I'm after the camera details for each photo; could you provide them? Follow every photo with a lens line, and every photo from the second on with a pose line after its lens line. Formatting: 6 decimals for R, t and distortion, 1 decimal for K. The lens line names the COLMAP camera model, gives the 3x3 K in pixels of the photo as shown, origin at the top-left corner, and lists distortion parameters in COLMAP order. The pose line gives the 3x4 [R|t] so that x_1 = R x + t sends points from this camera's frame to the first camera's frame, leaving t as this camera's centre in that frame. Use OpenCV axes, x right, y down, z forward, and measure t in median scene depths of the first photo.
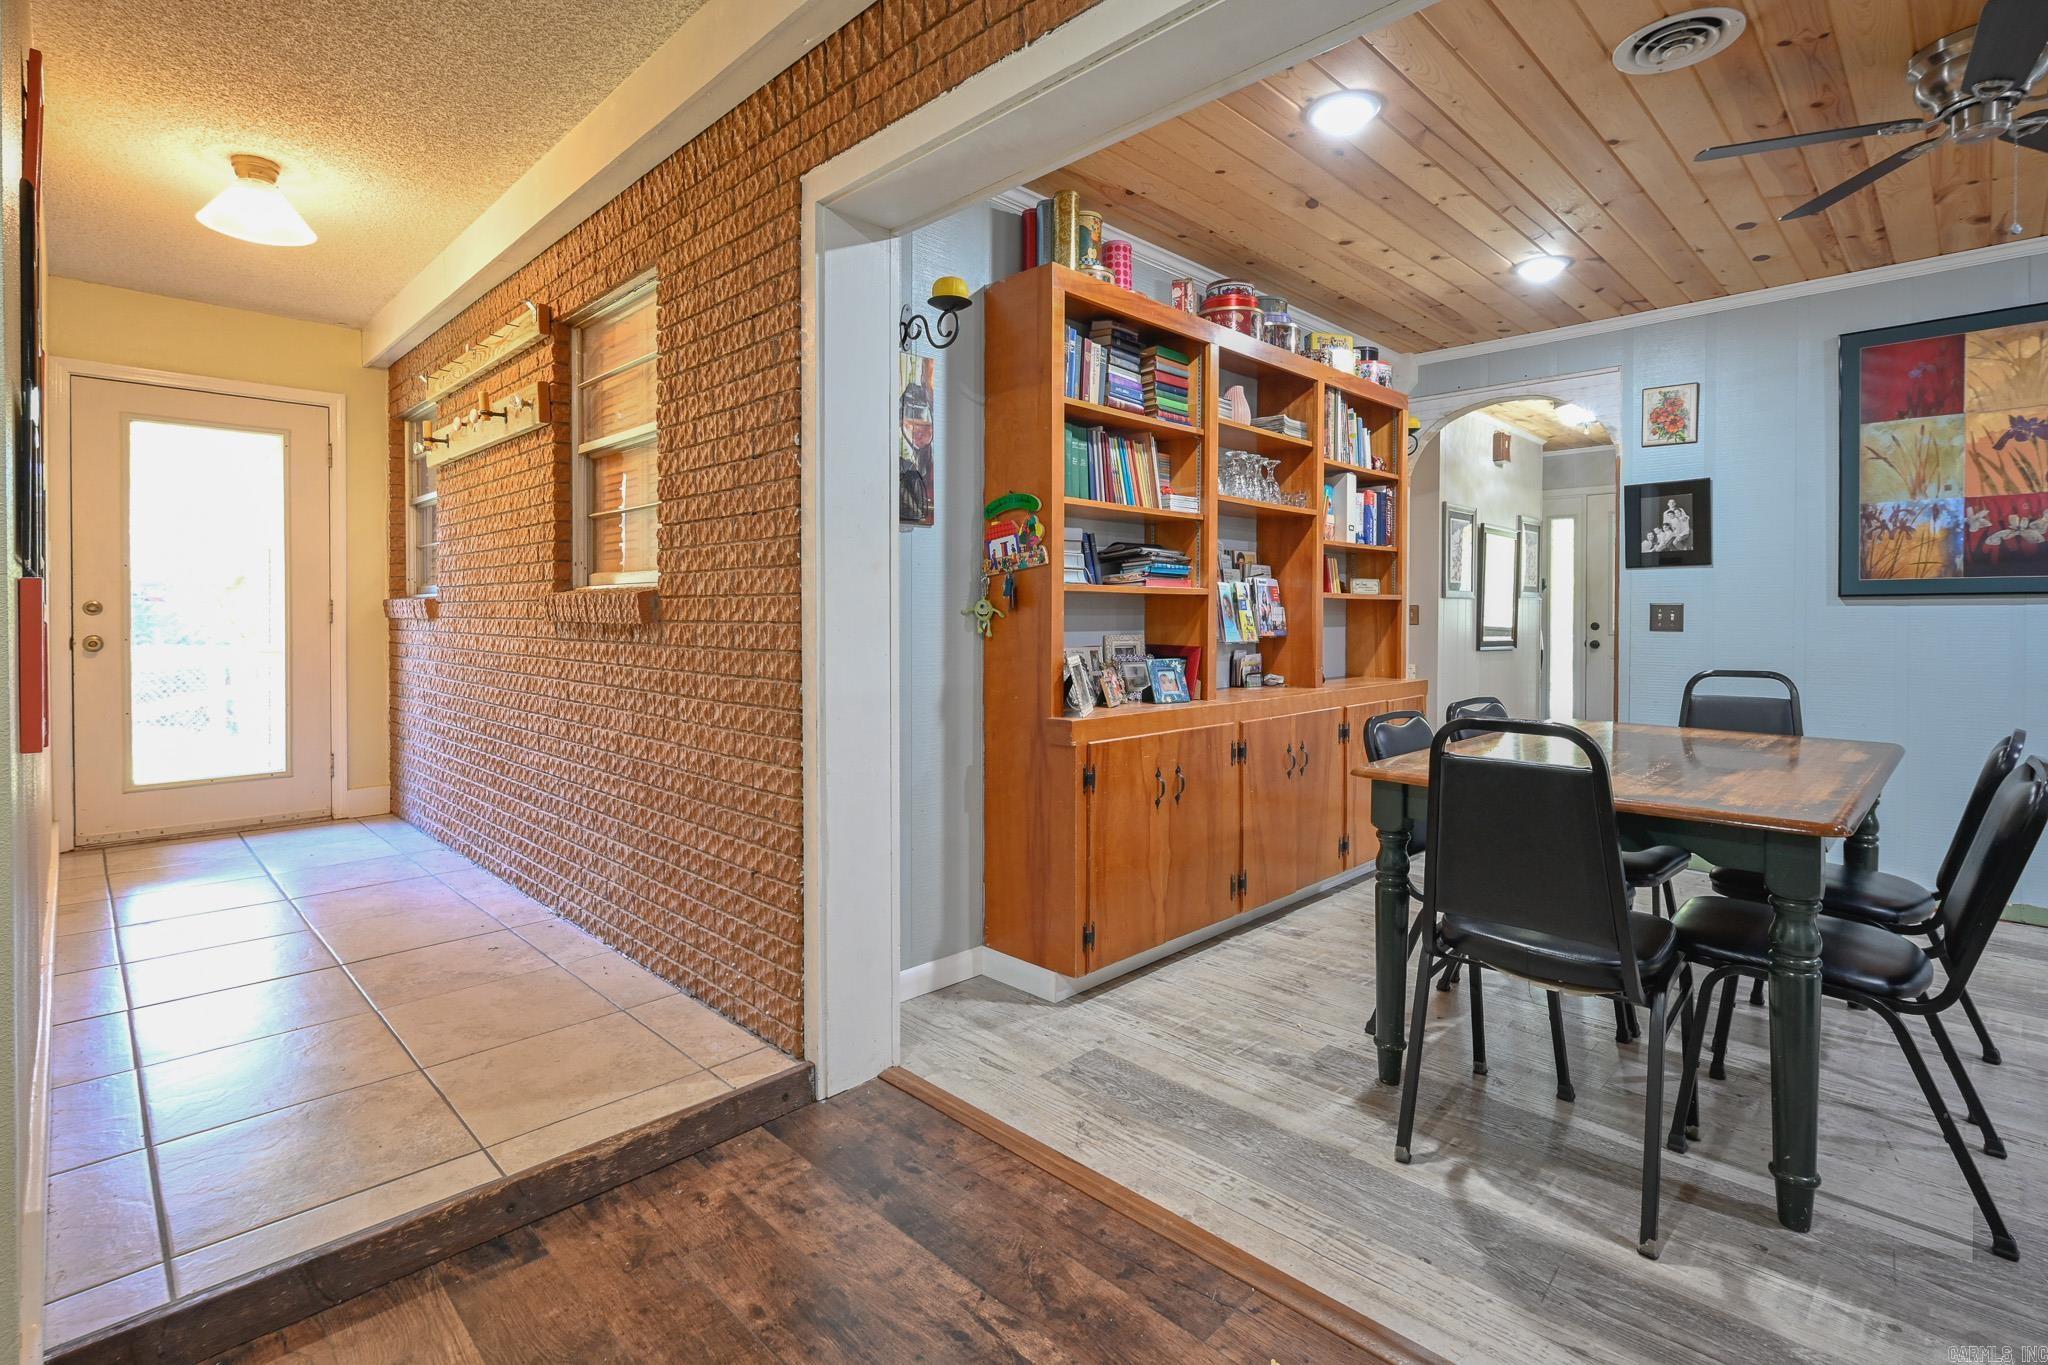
lens RADIAL K [[967.0, 0, 1020.0], [0, 967.0, 618.6], [0, 0, 1]] dist [-0.000524, -0.000109]
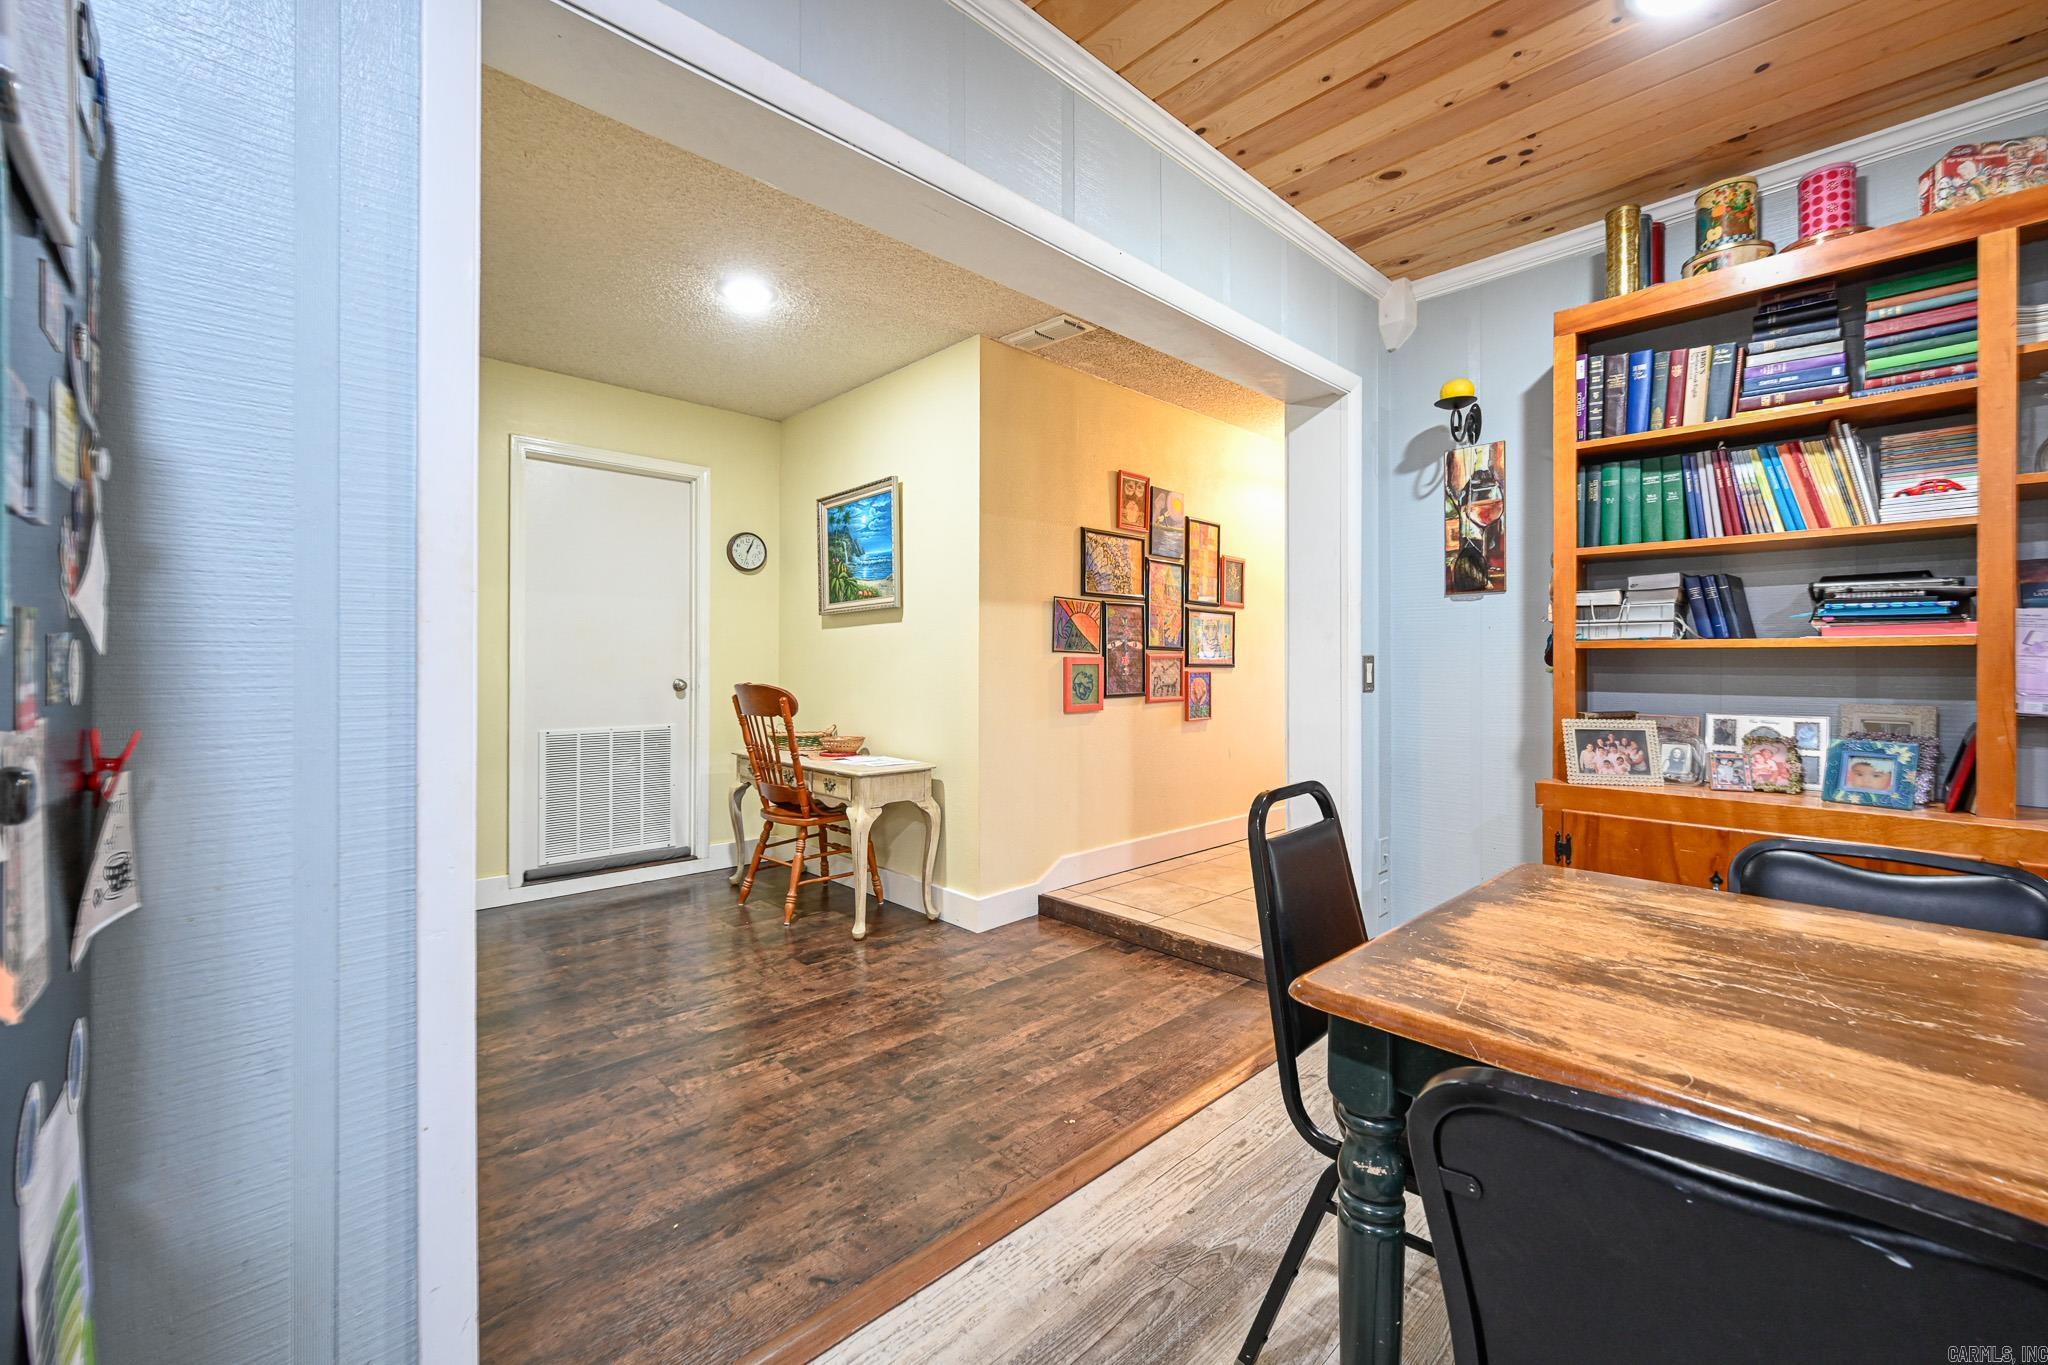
lens RADIAL K [[830.9, 0, 1045.8], [0, 830.9, 663.2], [0, 0, 1]] dist [-0.000444, -0.000004]
pose [[-0.004234, -0.001784, -0.999989, 0.865641], [-0.009264, 0.999956, -0.001745, -0.008068], [0.999948, 0.009257, -0.004250, 0.487324]]
